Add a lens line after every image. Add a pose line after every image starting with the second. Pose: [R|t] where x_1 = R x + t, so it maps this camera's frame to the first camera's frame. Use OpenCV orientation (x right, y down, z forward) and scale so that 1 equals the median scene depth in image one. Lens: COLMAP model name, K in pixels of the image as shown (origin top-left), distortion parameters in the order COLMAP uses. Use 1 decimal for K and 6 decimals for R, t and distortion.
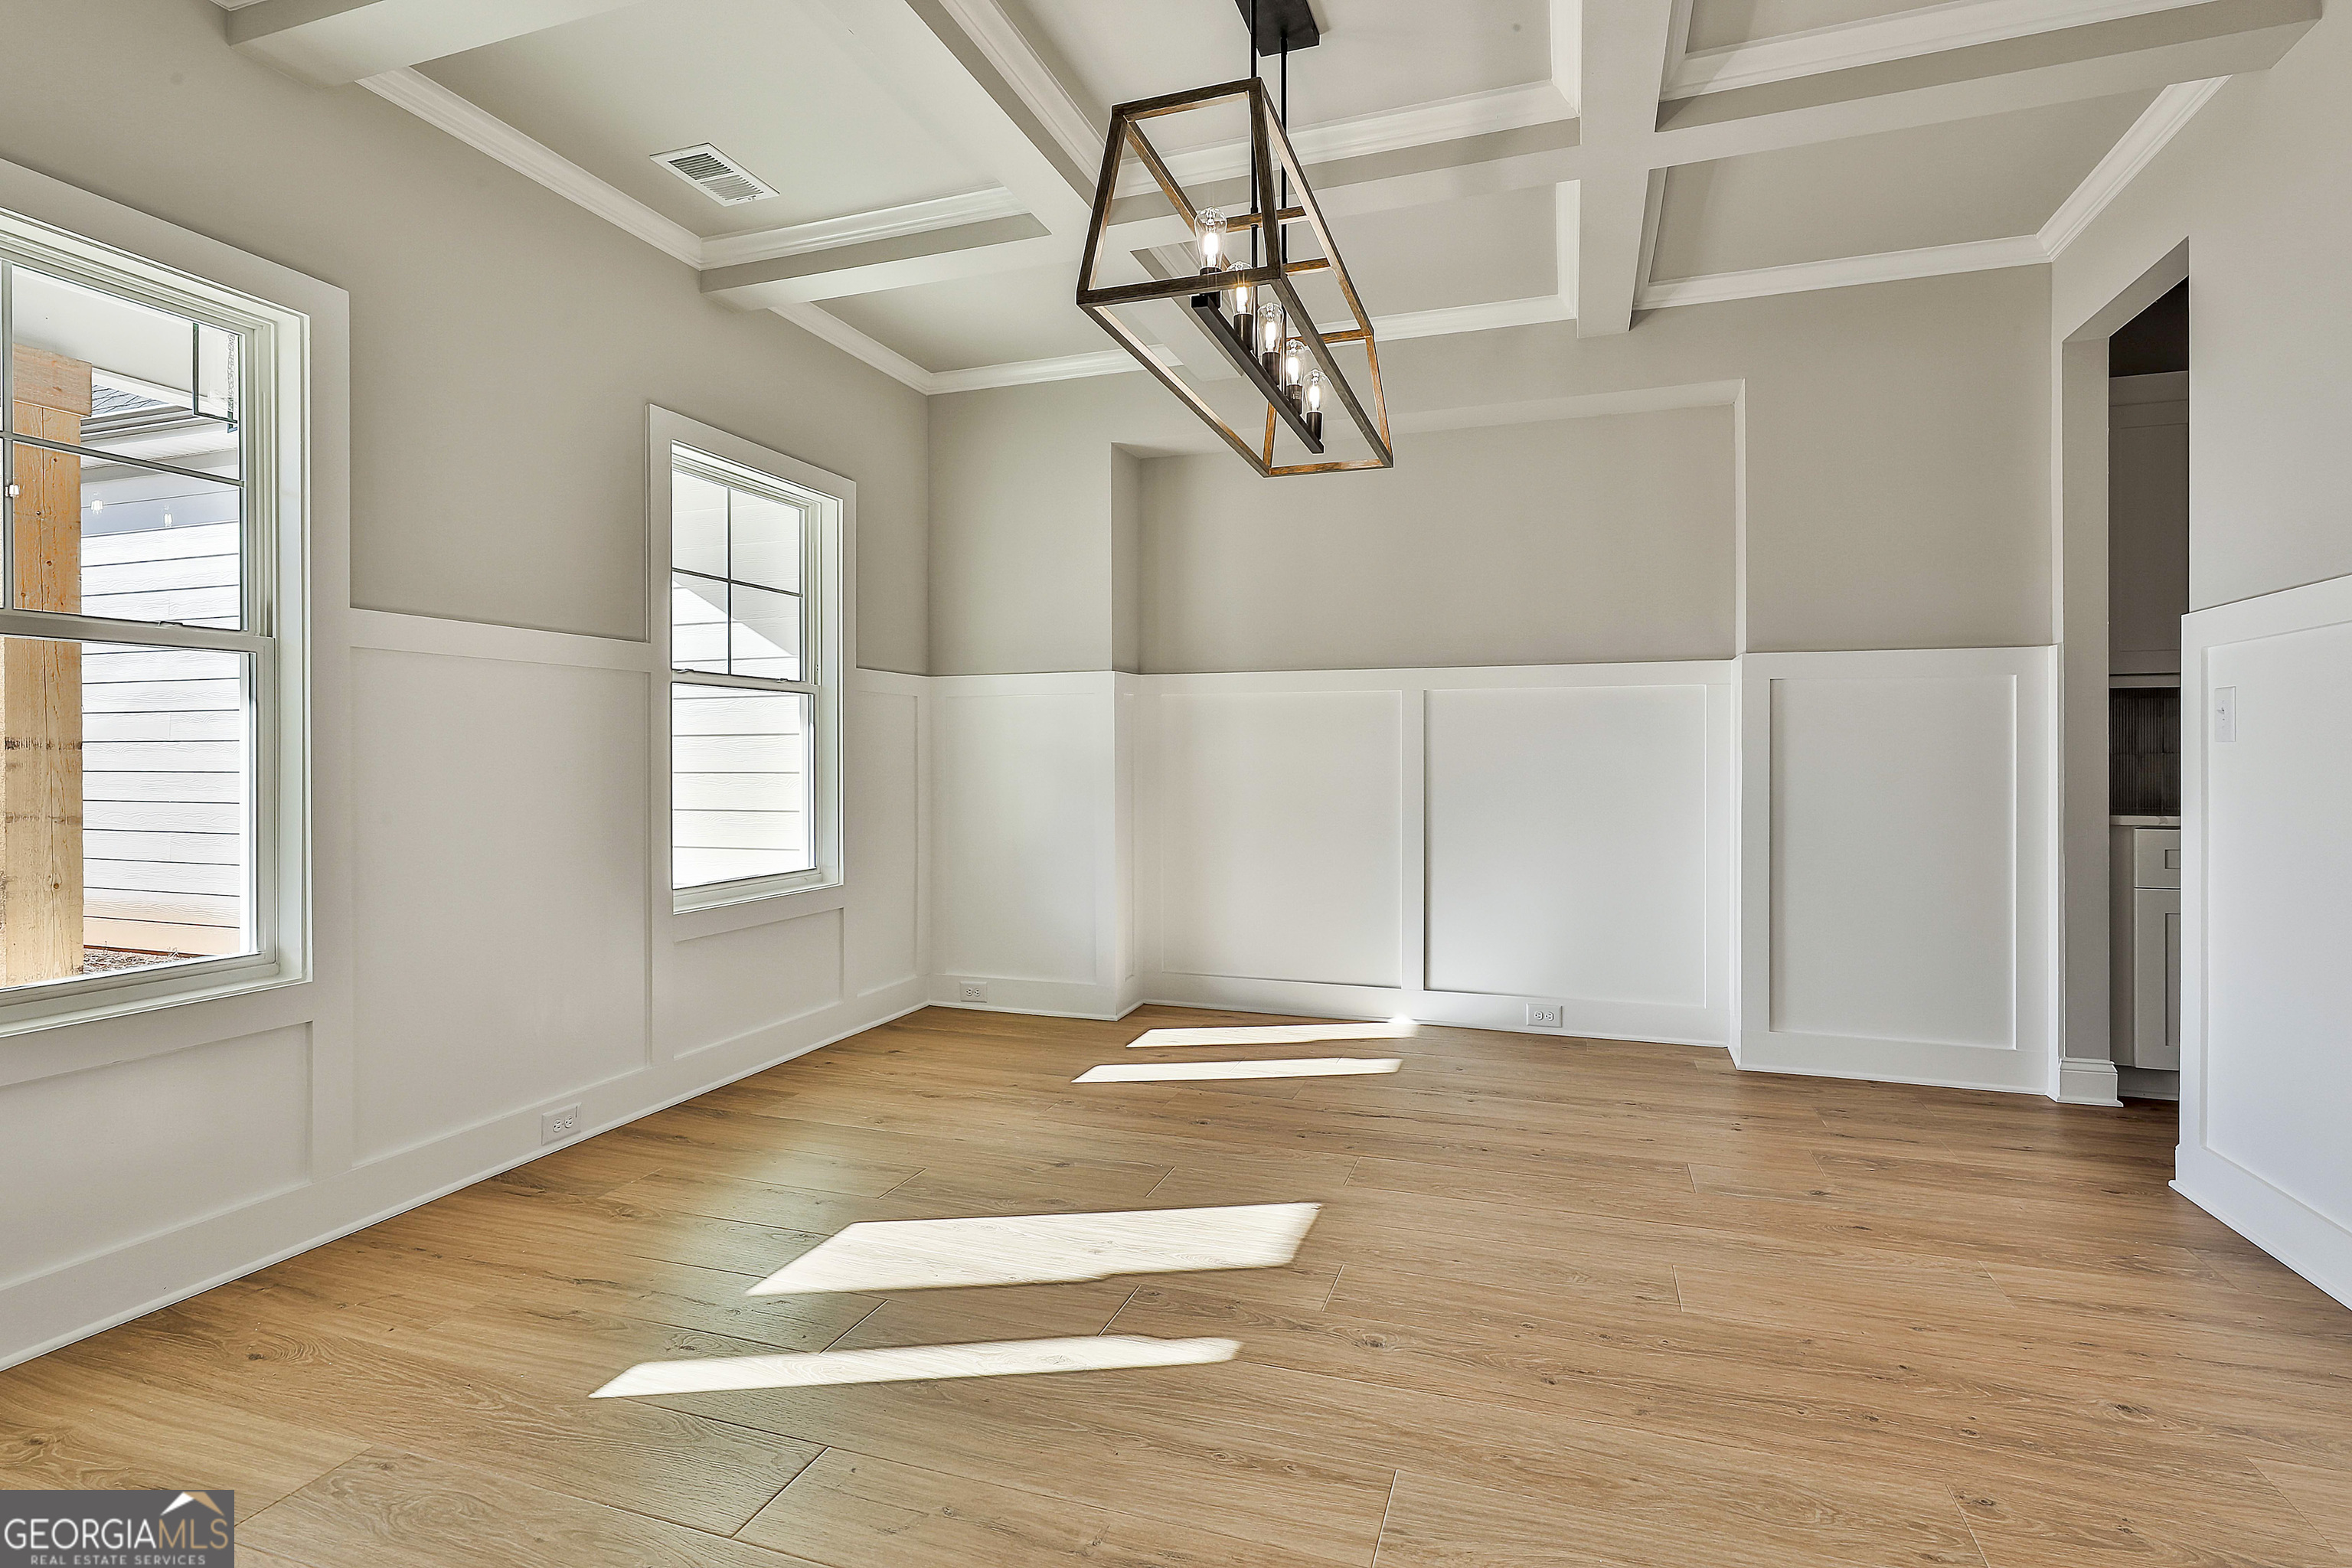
lens RADIAL K [[1136.6, 0, 1178.0], [0, 1136.6, 774.6], [0, 0, 1]] dist [-0.004091, 0.002304]
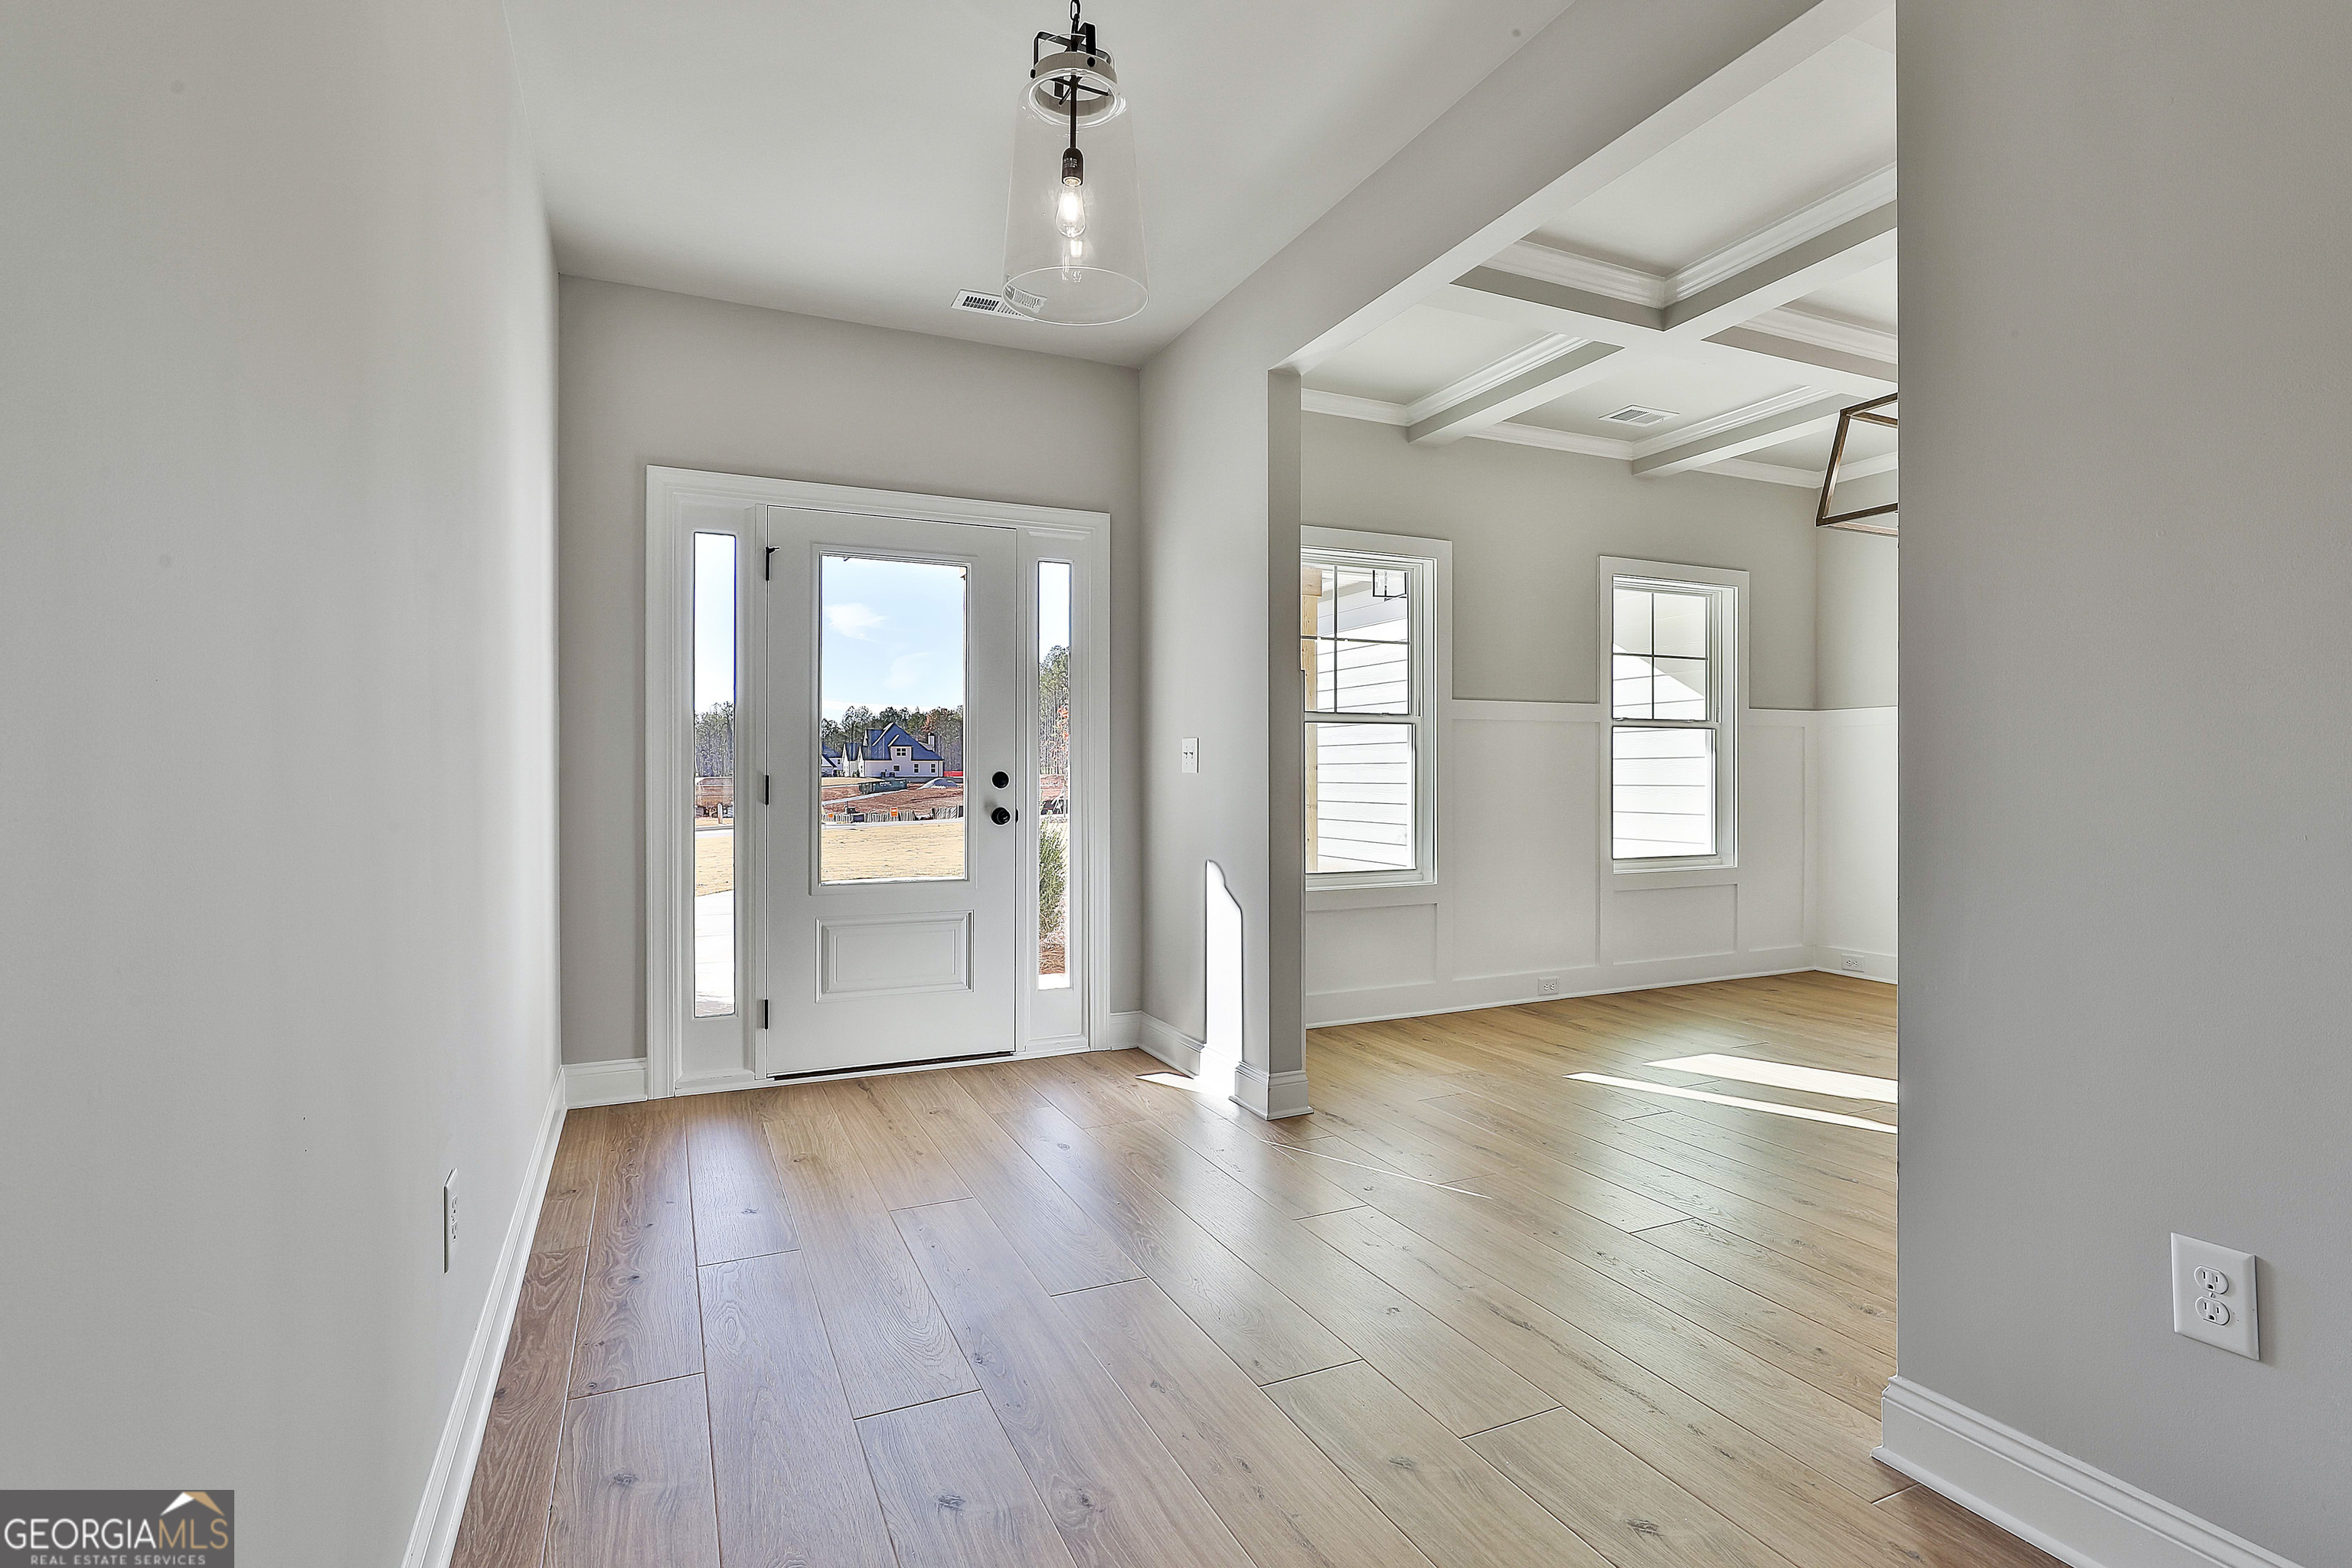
lens RADIAL K [[1136.6, 0, 1178.0], [0, 1136.6, 774.6], [0, 0, 1]] dist [-0.004091, 0.002304]
pose [[0.693673, -0.001634, -0.720289, 0.334423], [-0.007882, 0.999920, -0.009859, 0.005639], [0.720247, 0.012516, 0.693604, -0.652934]]
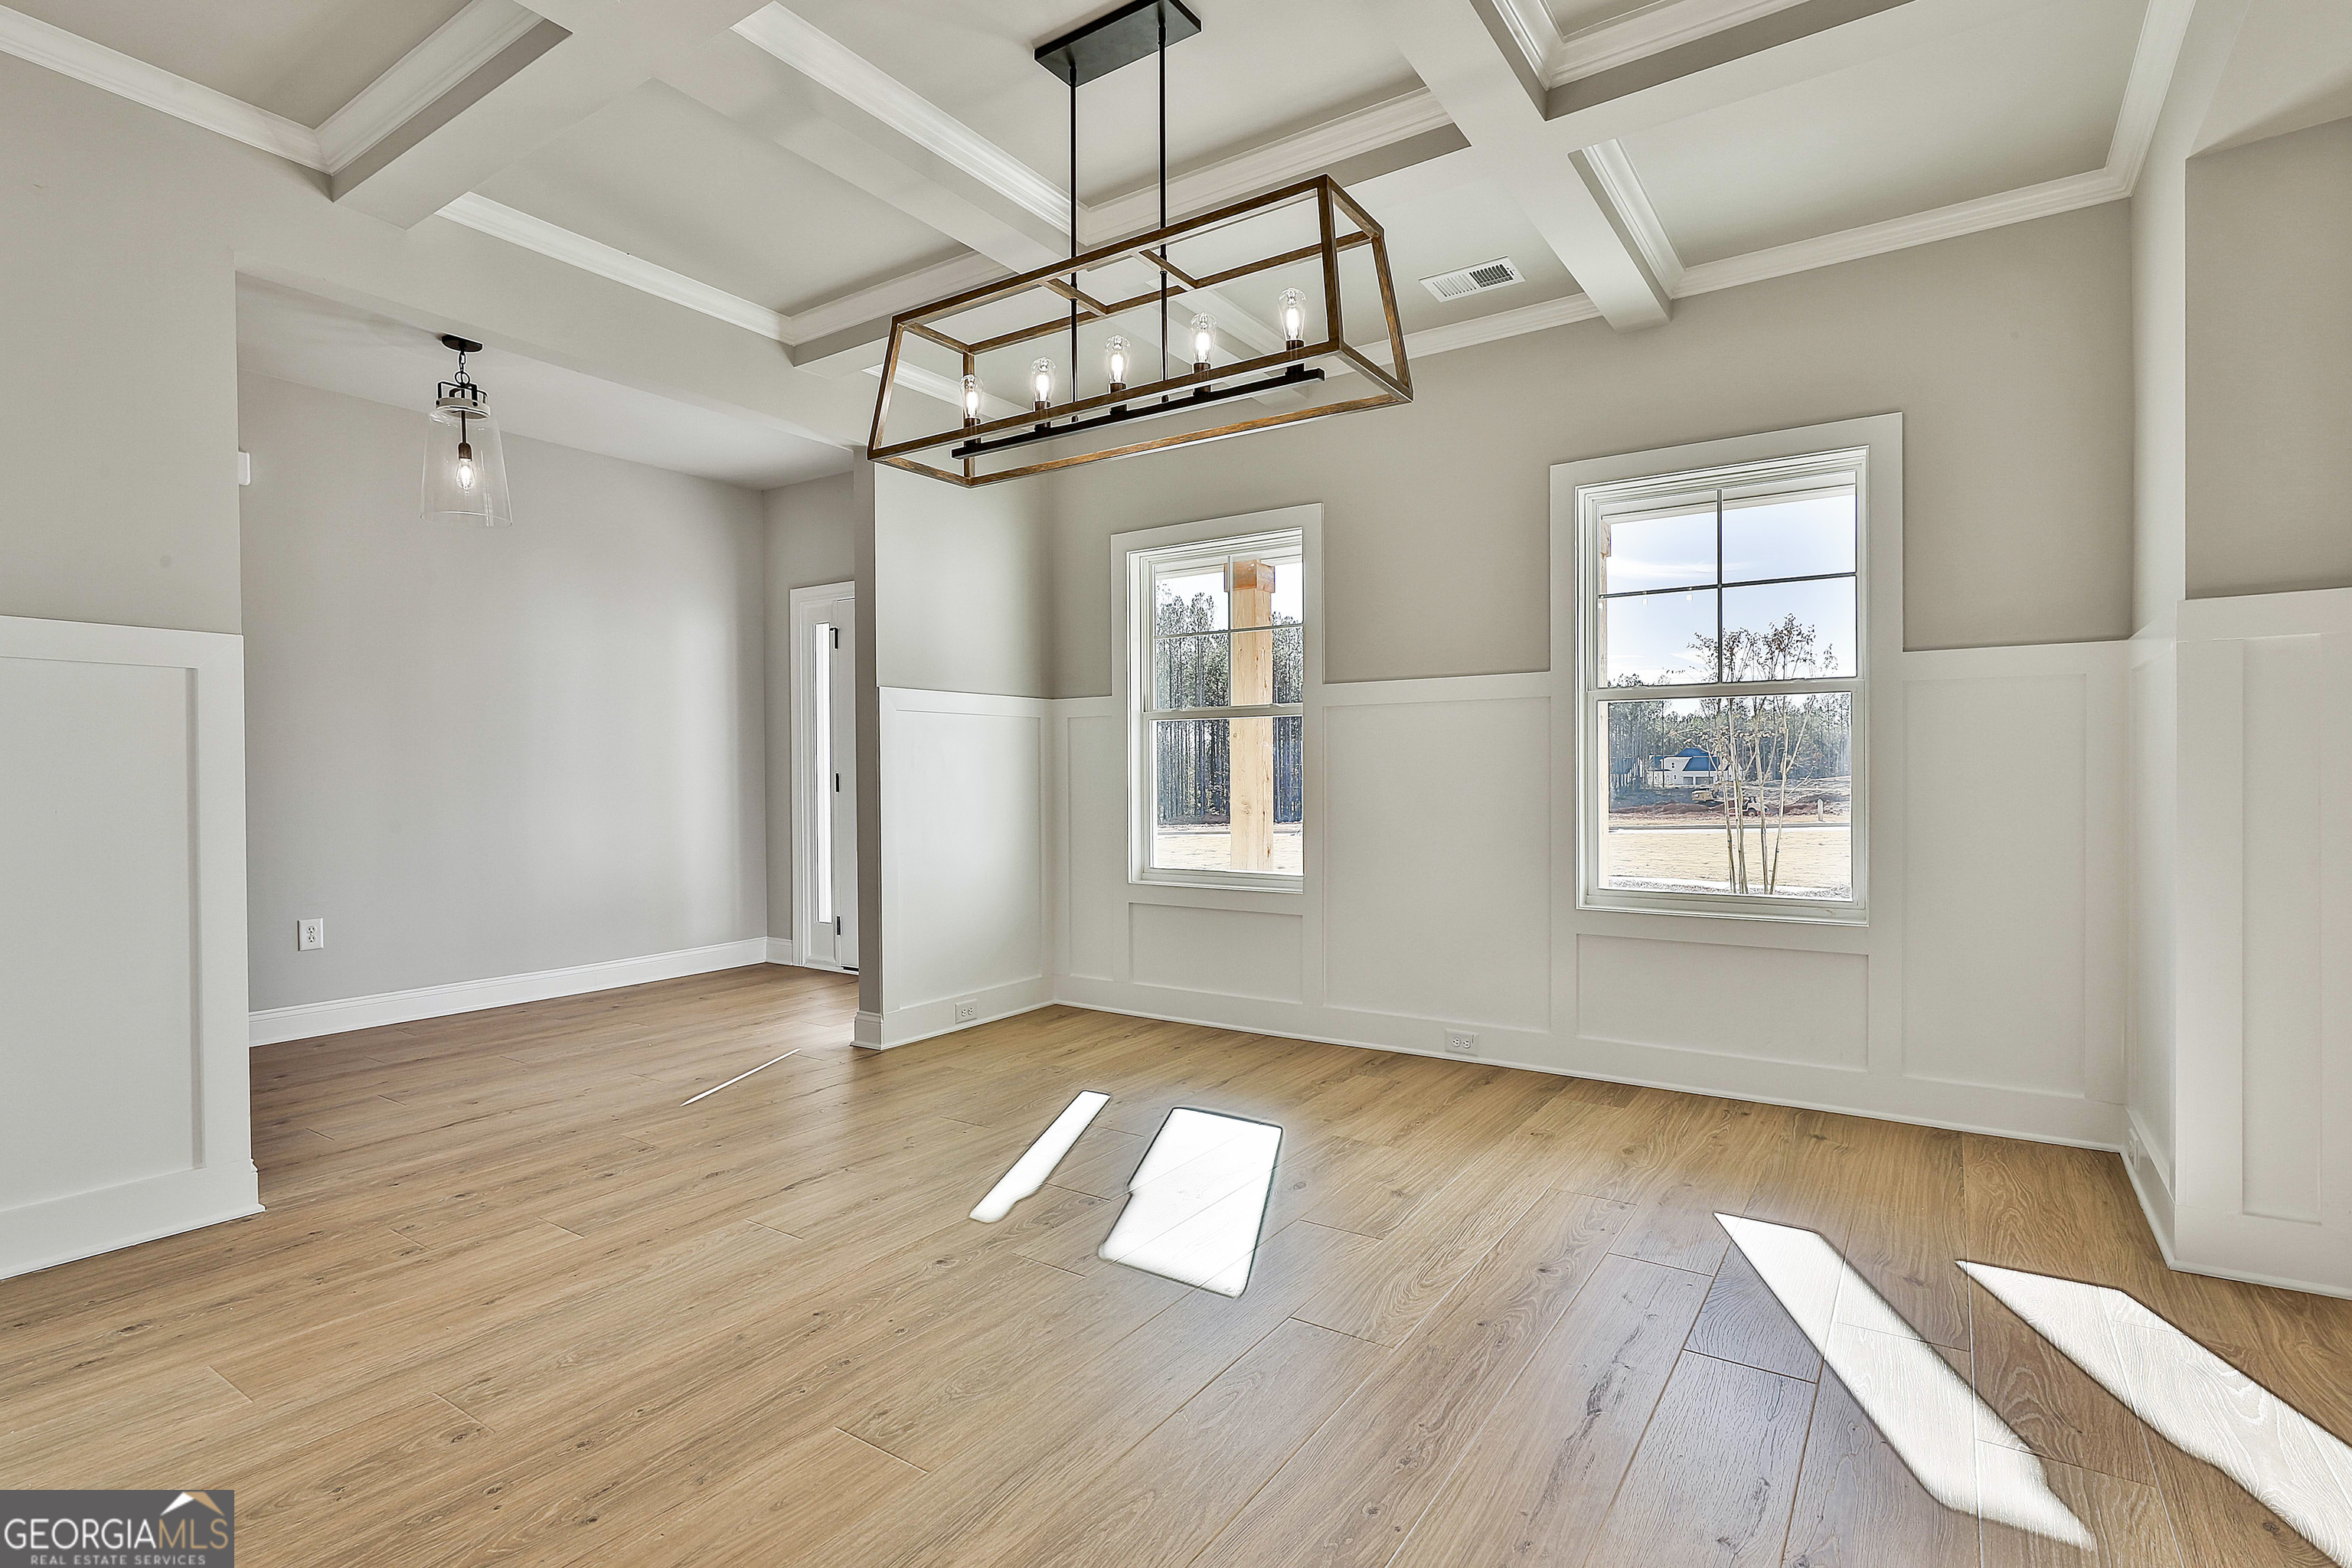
lens RADIAL K [[1129.2, 0, 1183.4], [0, 1129.2, 779.1], [0, 0, 1]] dist [-0.003467, 0.000194]
pose [[-0.255616, 0.006715, -0.966755, 0.891181], [-0.008458, 0.999922, 0.009182, -0.014868], [0.966741, 0.010524, -0.255539, 1.096888]]
